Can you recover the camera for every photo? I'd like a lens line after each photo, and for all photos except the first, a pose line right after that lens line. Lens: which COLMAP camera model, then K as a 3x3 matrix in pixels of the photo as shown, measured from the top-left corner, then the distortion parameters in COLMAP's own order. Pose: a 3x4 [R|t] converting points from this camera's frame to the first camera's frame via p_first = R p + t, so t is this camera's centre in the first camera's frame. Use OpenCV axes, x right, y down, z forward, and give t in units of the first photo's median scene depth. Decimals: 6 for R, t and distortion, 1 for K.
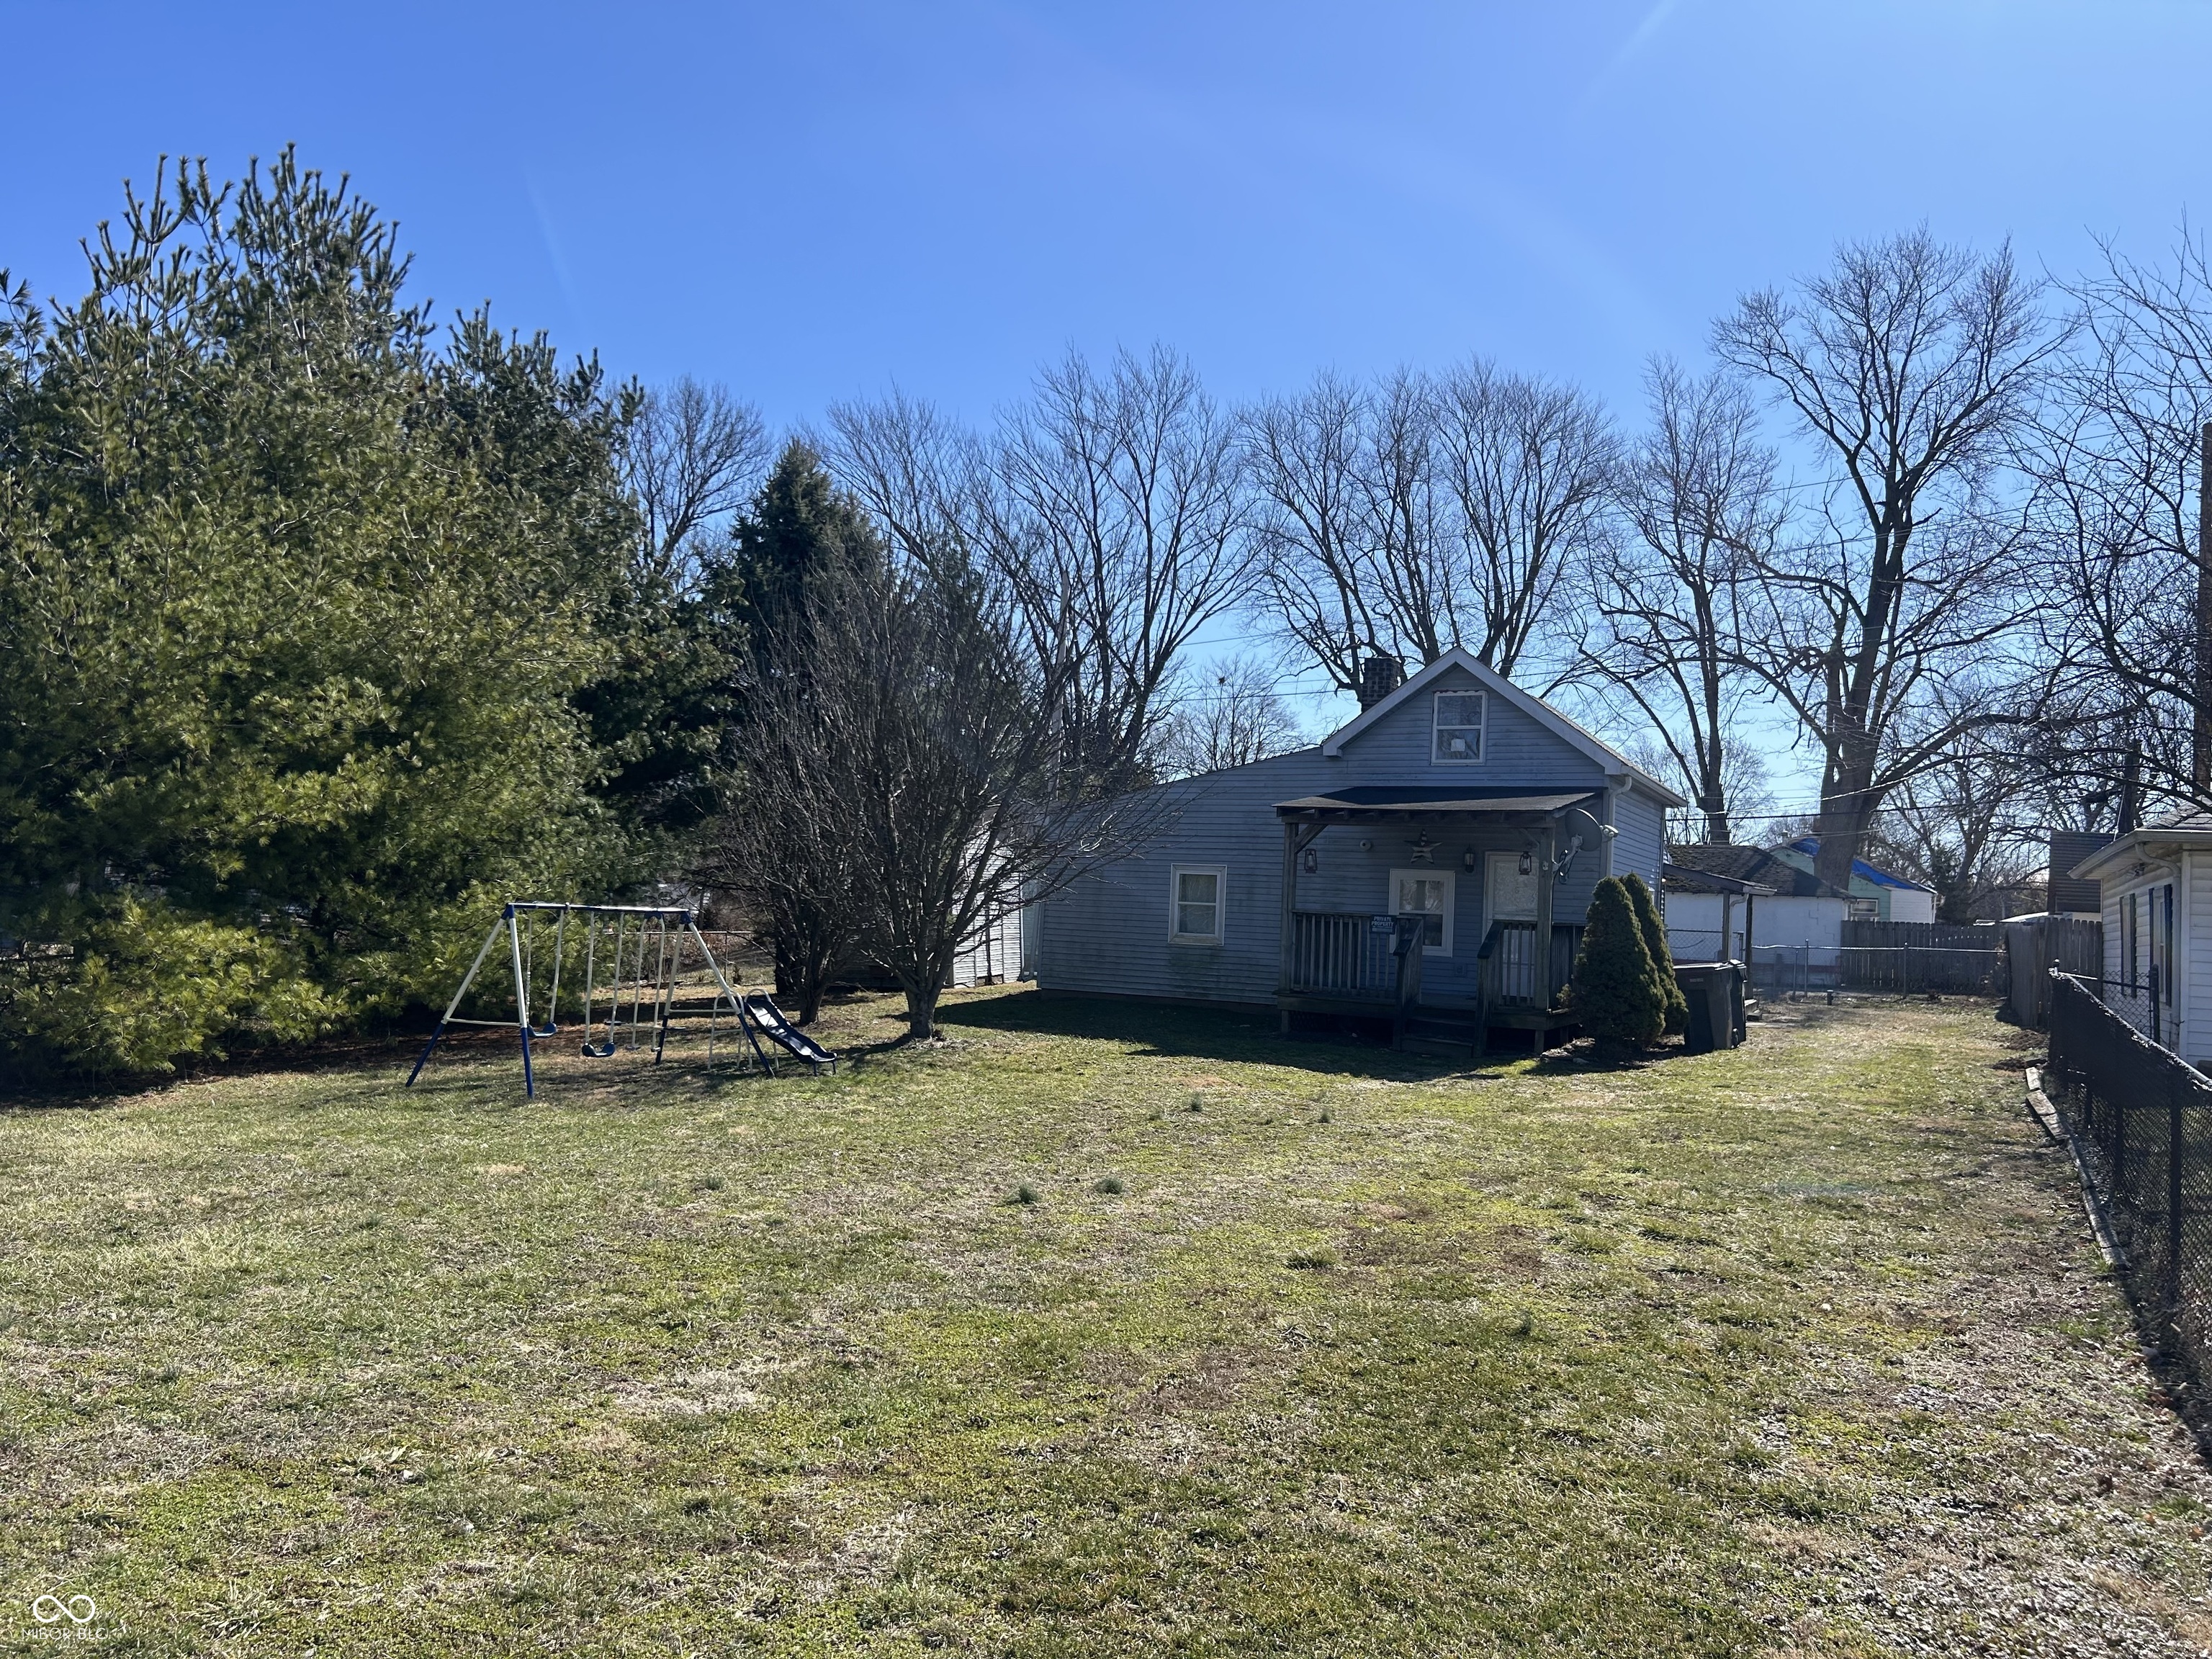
lens RADIAL K [[1685.2, 0, 1051.0], [0, 1685.2, 816.5], [0, 0, 1]] dist [0.050039, -0.124721]
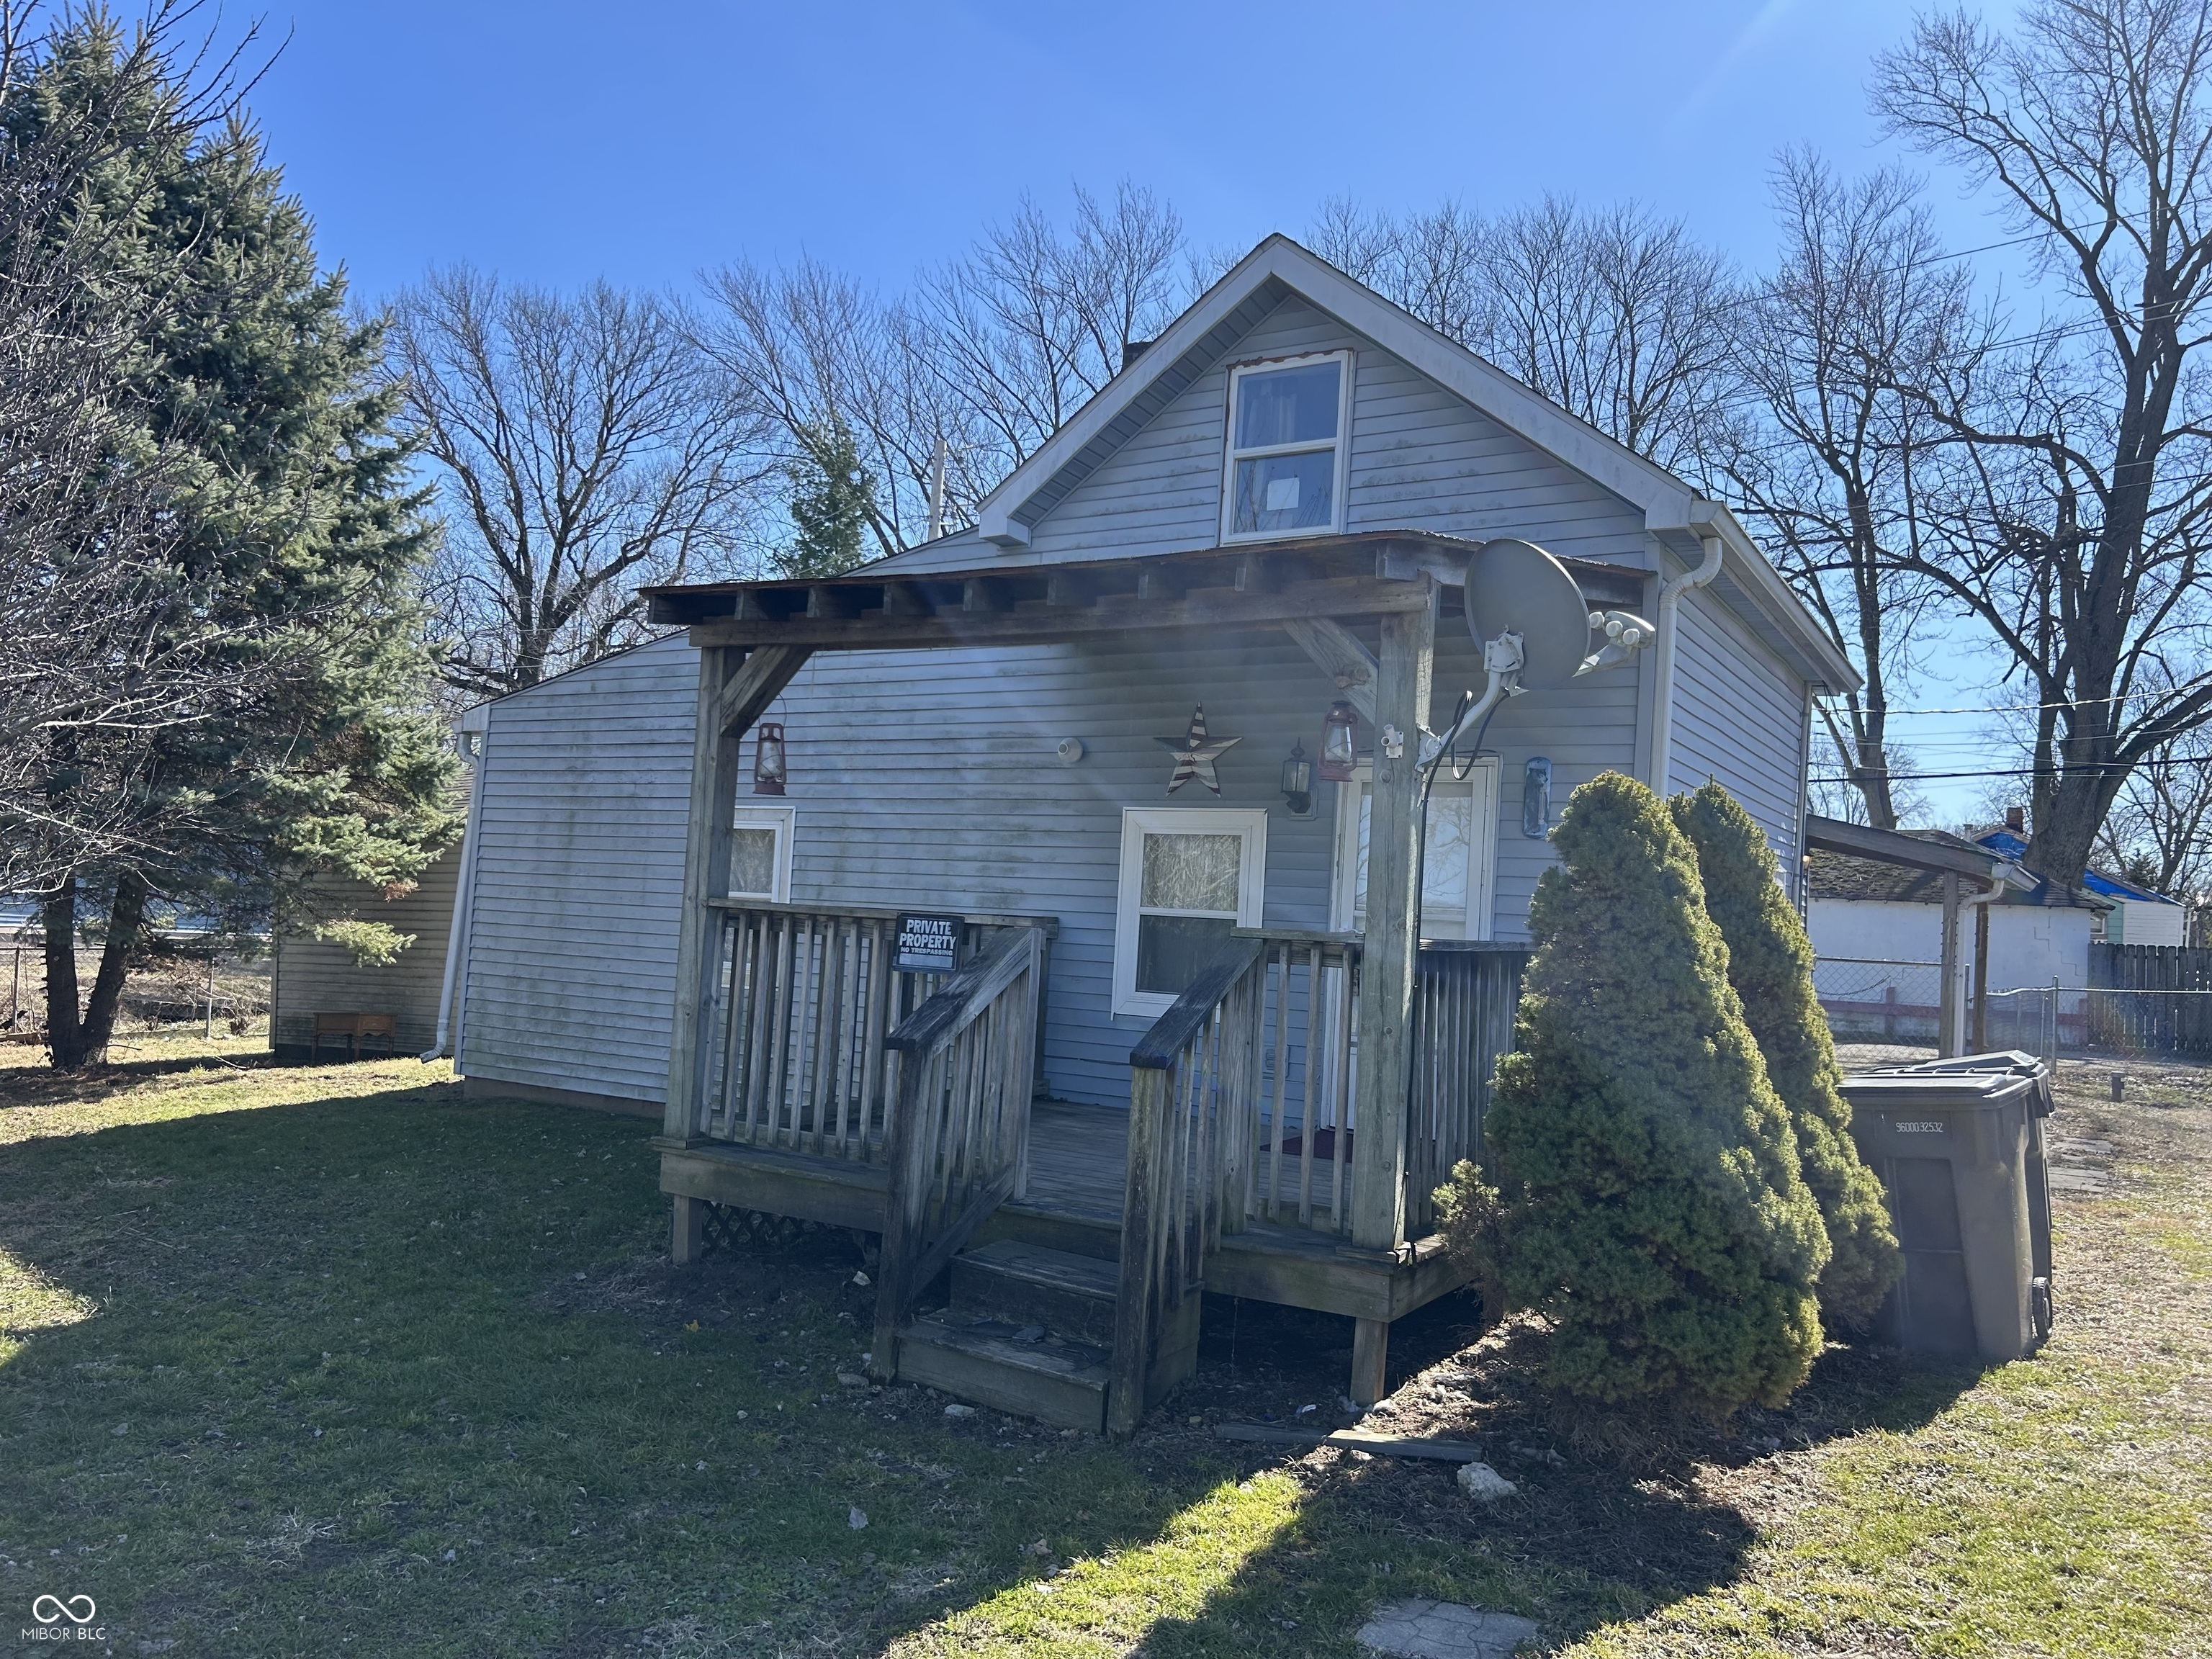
lens RADIAL K [[1683.8, 0, 1101.5], [0, 1683.8, 832.2], [0, 0, 1]] dist [0.002958, 0.030183]
pose [[0.998976, 0.002687, -0.045173, 0.099878], [-0.002824, 0.999992, -0.002971, 0.017794], [0.045165, 0.003096, 0.998975, 0.278375]]
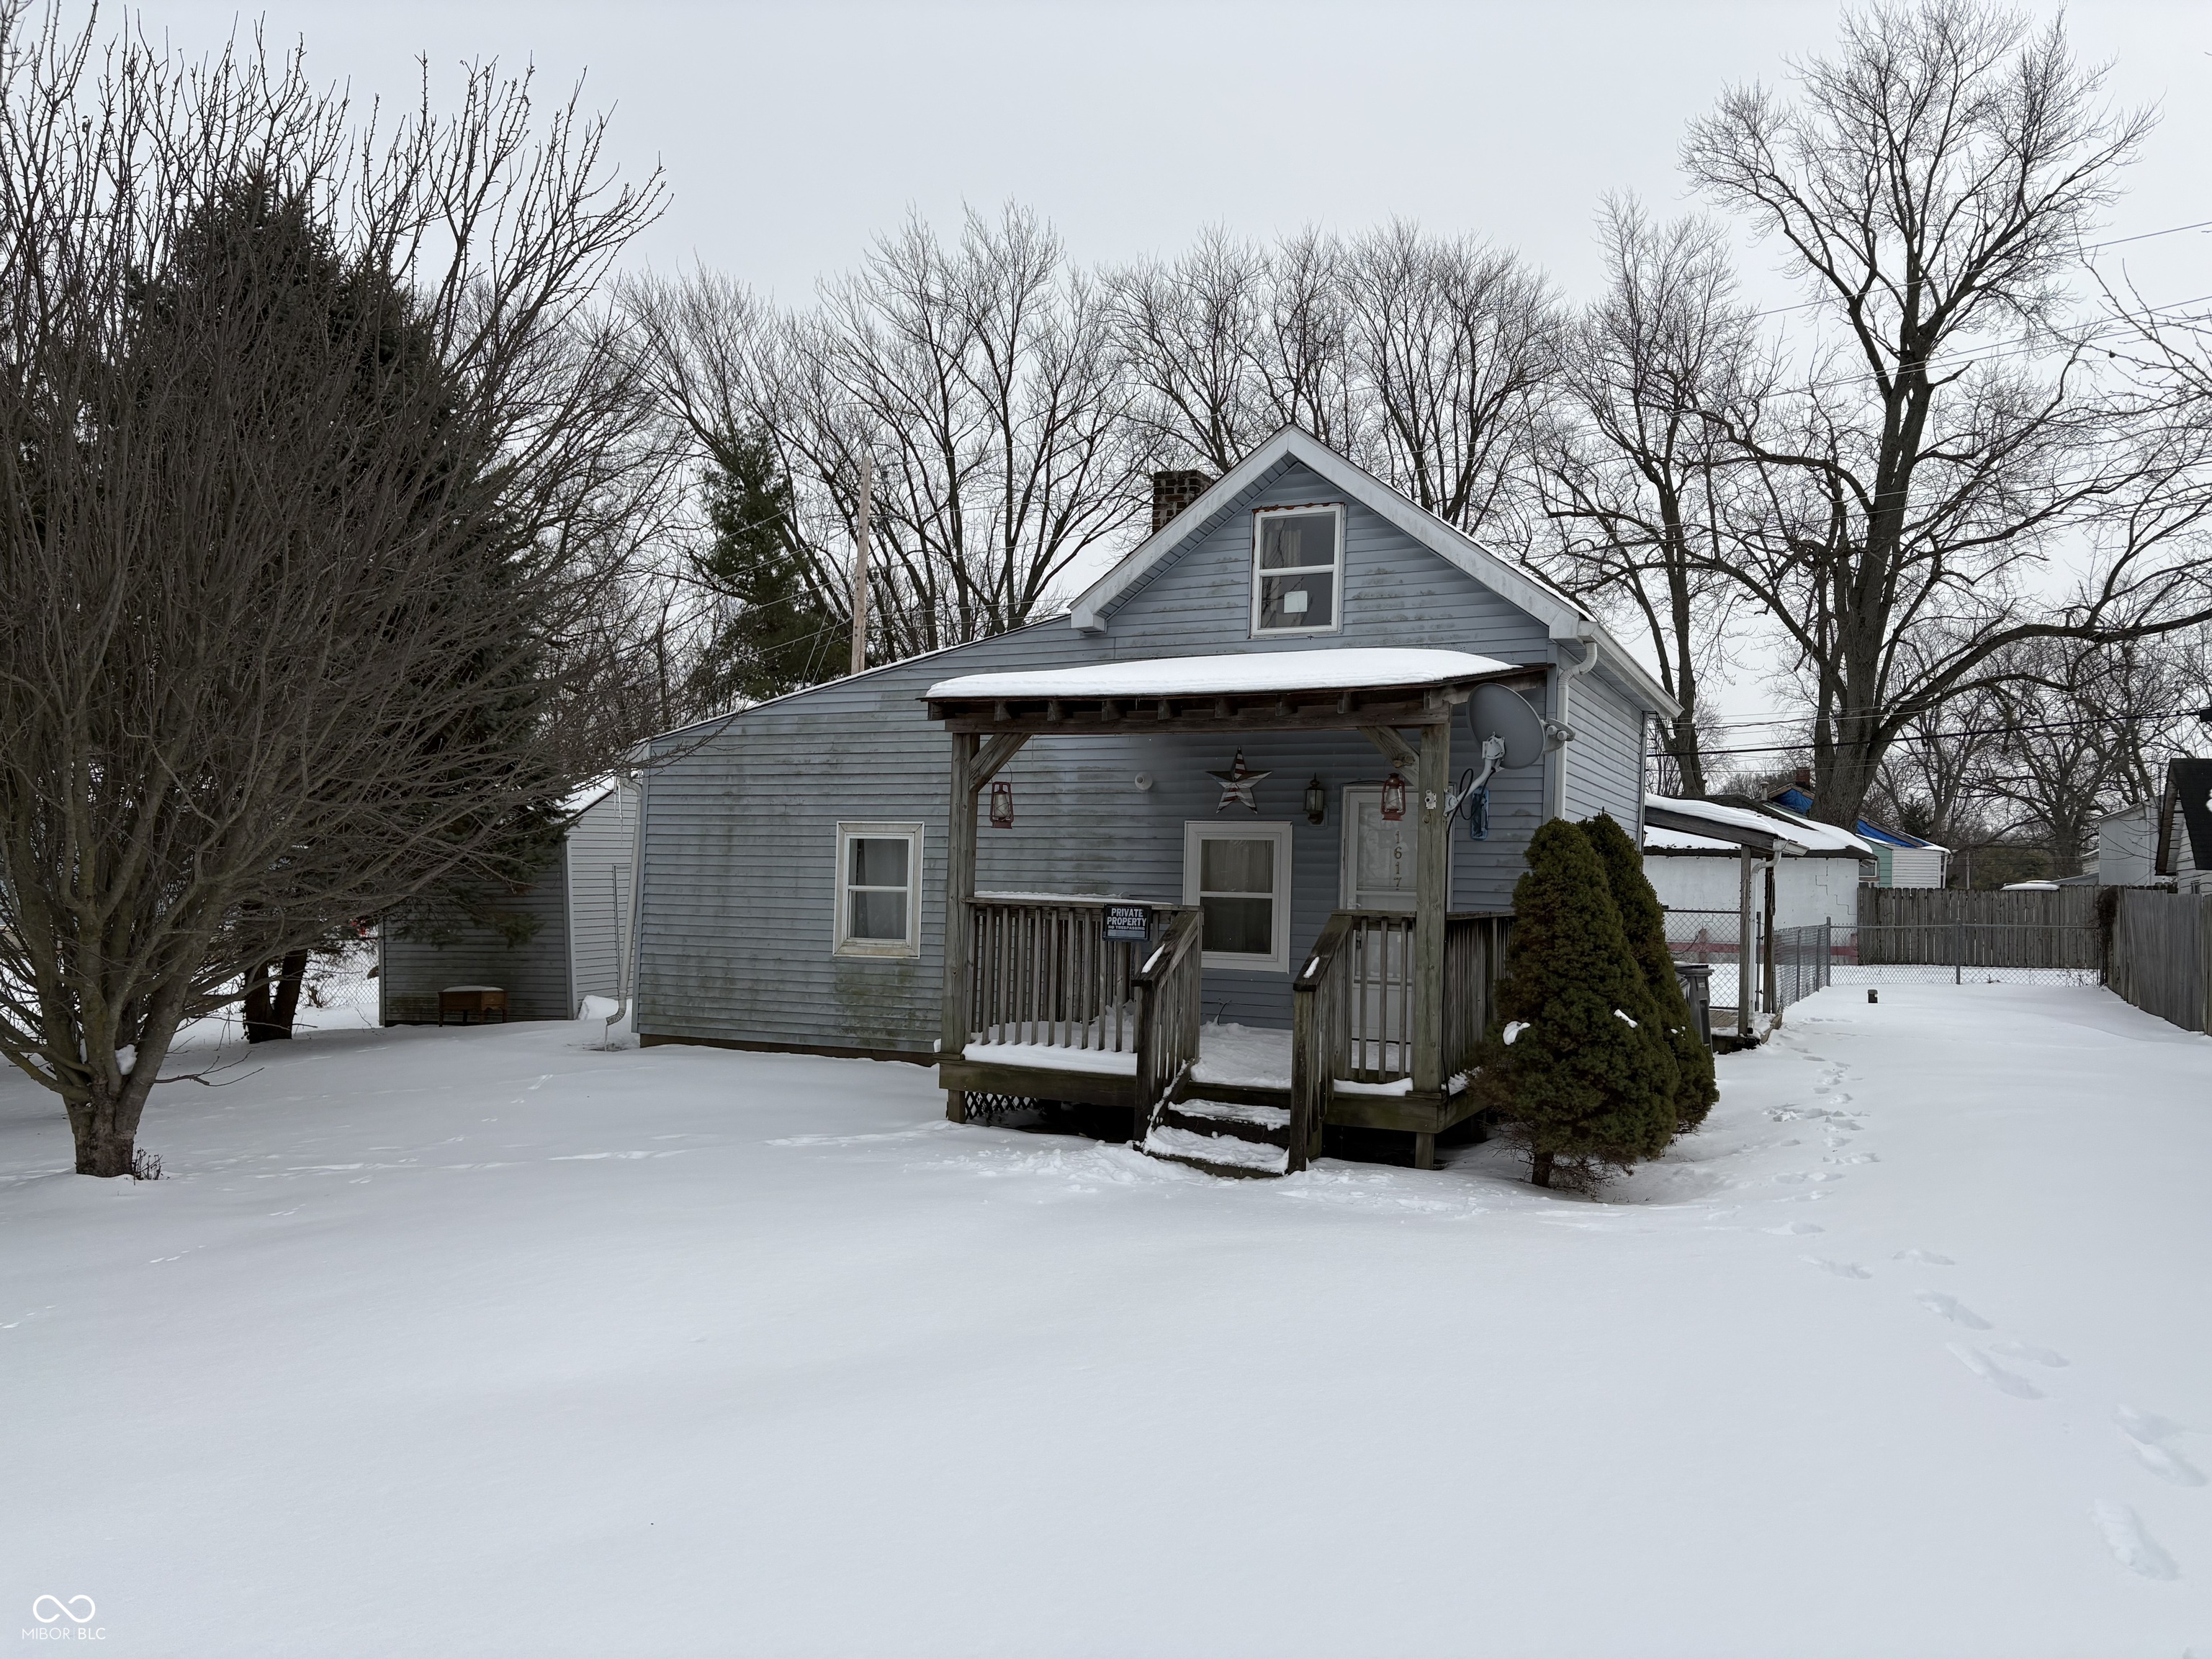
lens RADIAL K [[1680.5, 0, 1116.3], [0, 1680.5, 829.2], [0, 0, 1]] dist [0.063014, -0.066240]
pose [[0.997935, -0.021325, 0.060593, 0.066517], [0.020160, 0.999601, 0.019778, 0.010165], [-0.060990, -0.018515, 0.997967, 0.200463]]
